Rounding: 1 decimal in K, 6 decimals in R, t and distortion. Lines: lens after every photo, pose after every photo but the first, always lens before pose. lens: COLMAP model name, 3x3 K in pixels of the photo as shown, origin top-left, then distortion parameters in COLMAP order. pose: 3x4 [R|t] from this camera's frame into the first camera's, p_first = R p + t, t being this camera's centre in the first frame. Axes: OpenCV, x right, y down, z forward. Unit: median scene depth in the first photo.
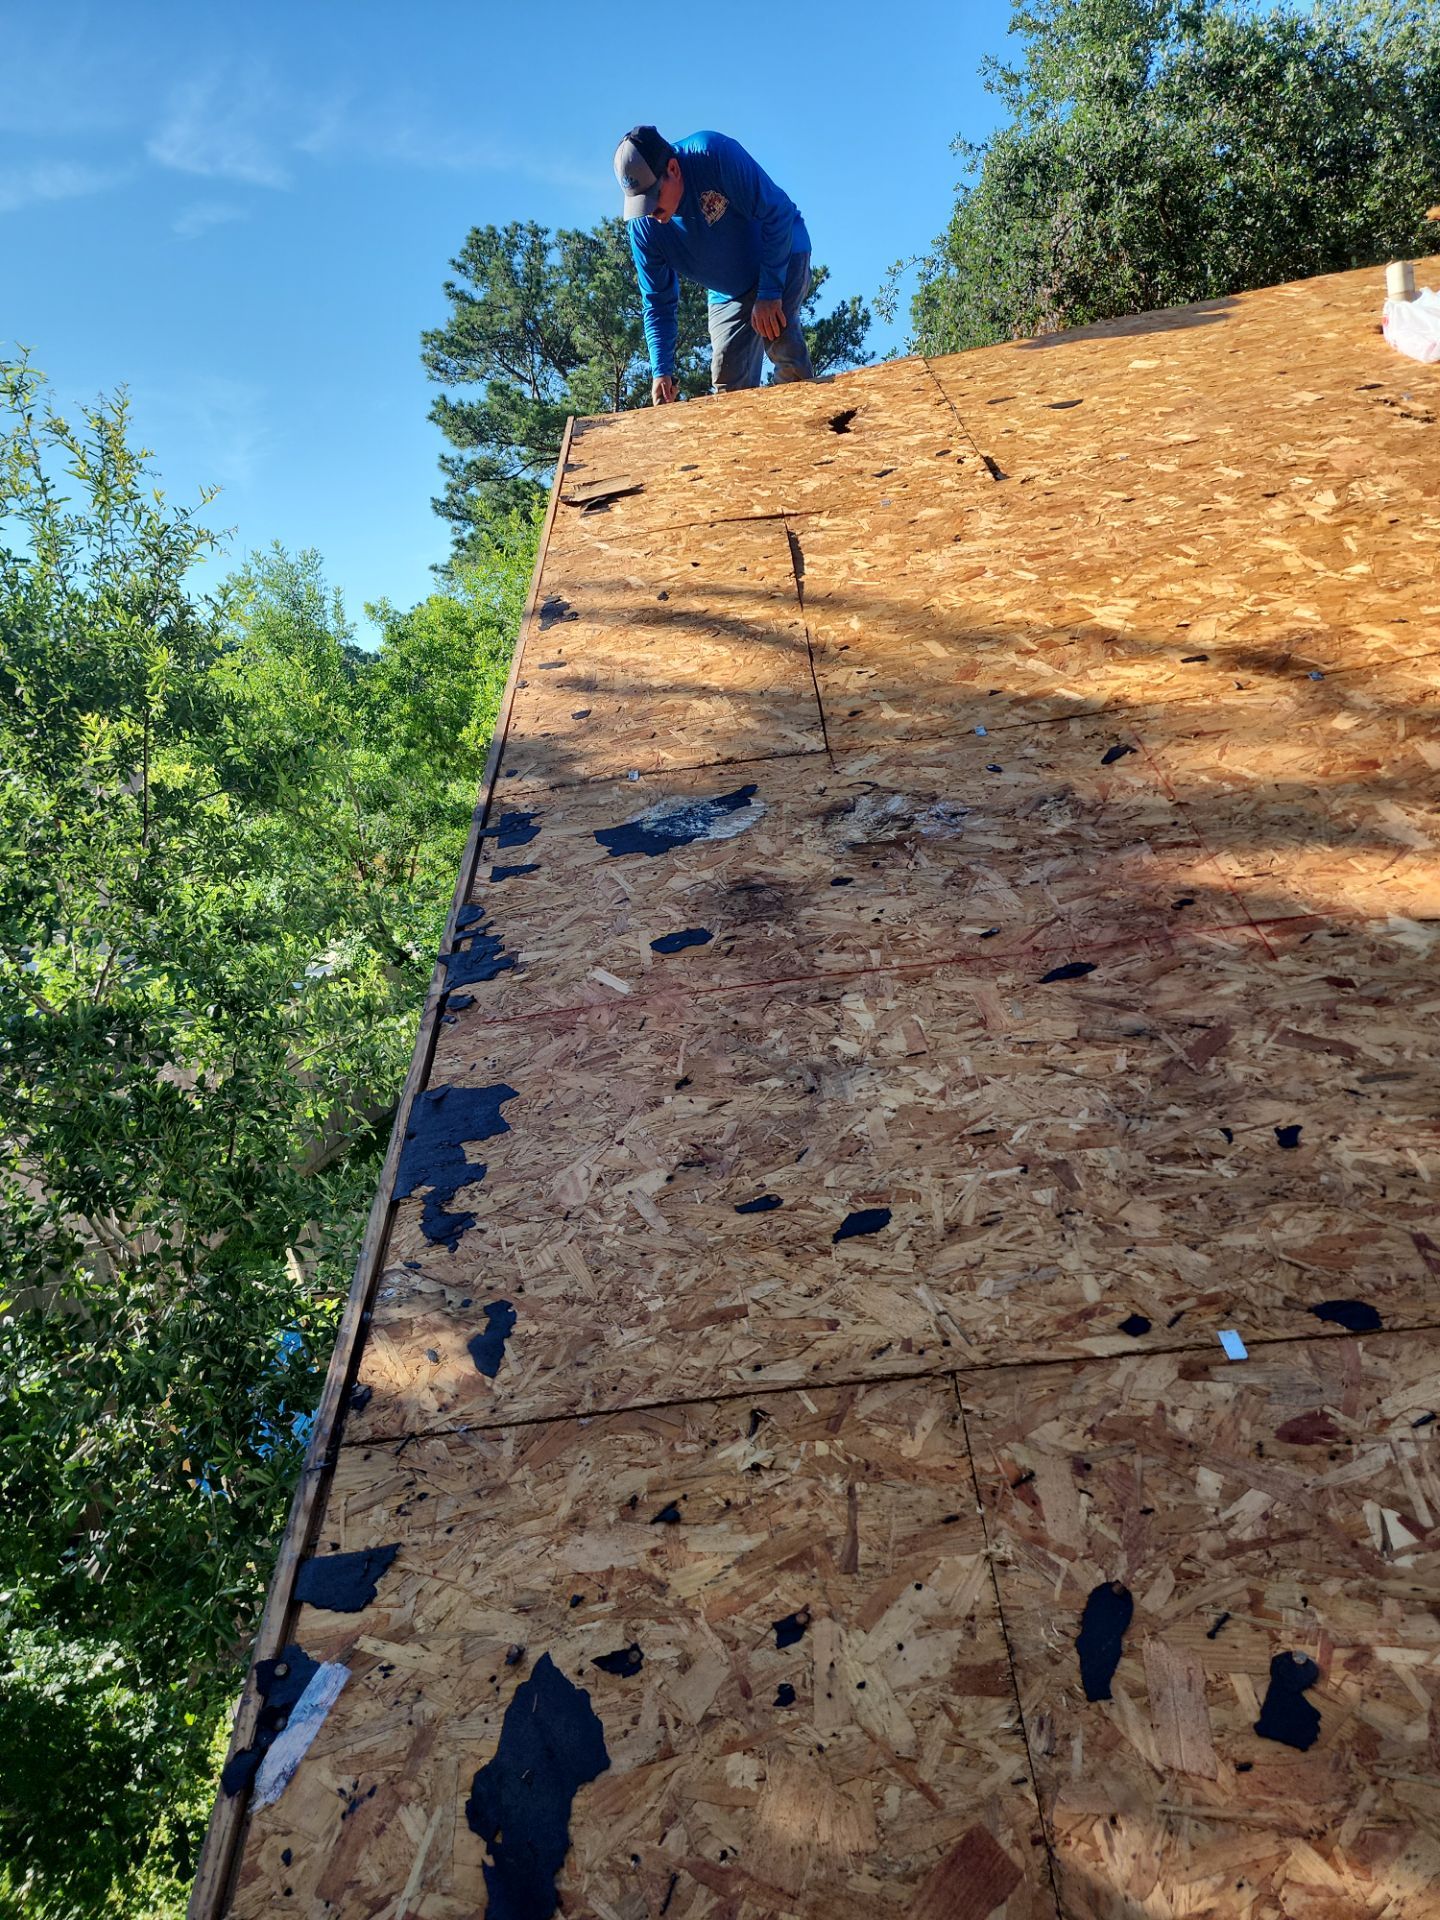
lens RADIAL K [[1204.5, 0, 751.5], [0, 1204.5, 965.3], [0, 0, 1]] dist [0.073655, -0.058738]
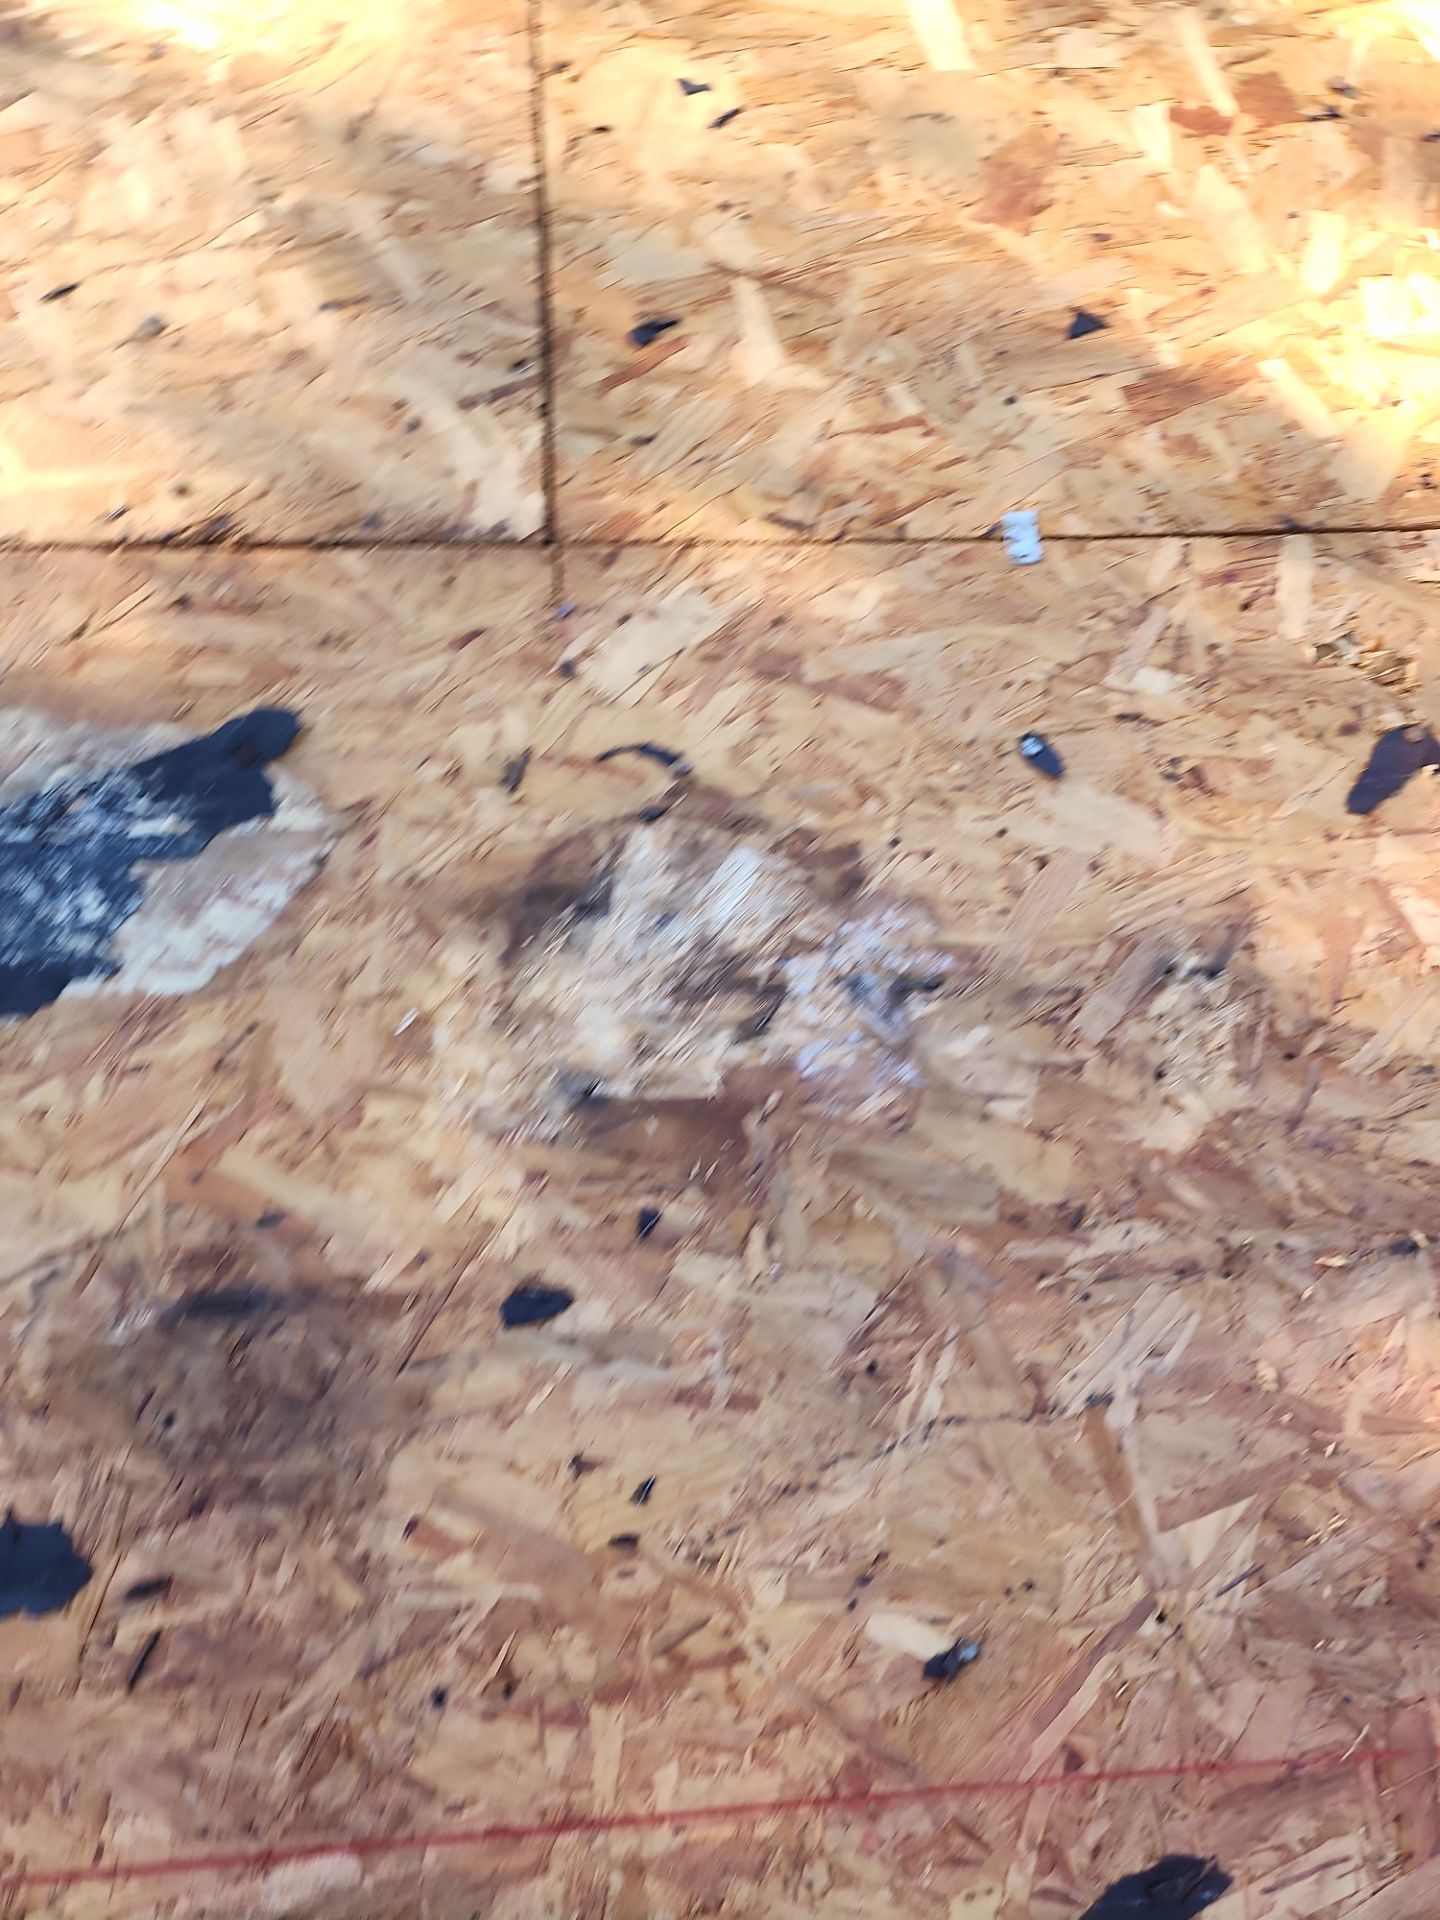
lens RADIAL K [[1204.5, 0, 751.5], [0, 1204.5, 965.3], [0, 0, 1]] dist [0.073655, -0.058738]
pose [[0.980166, 0.025117, 0.196578, 0.060645], [-0.144464, 0.769587, 0.621985, -0.325279], [-0.135662, -0.638048, 0.757952, 0.748645]]
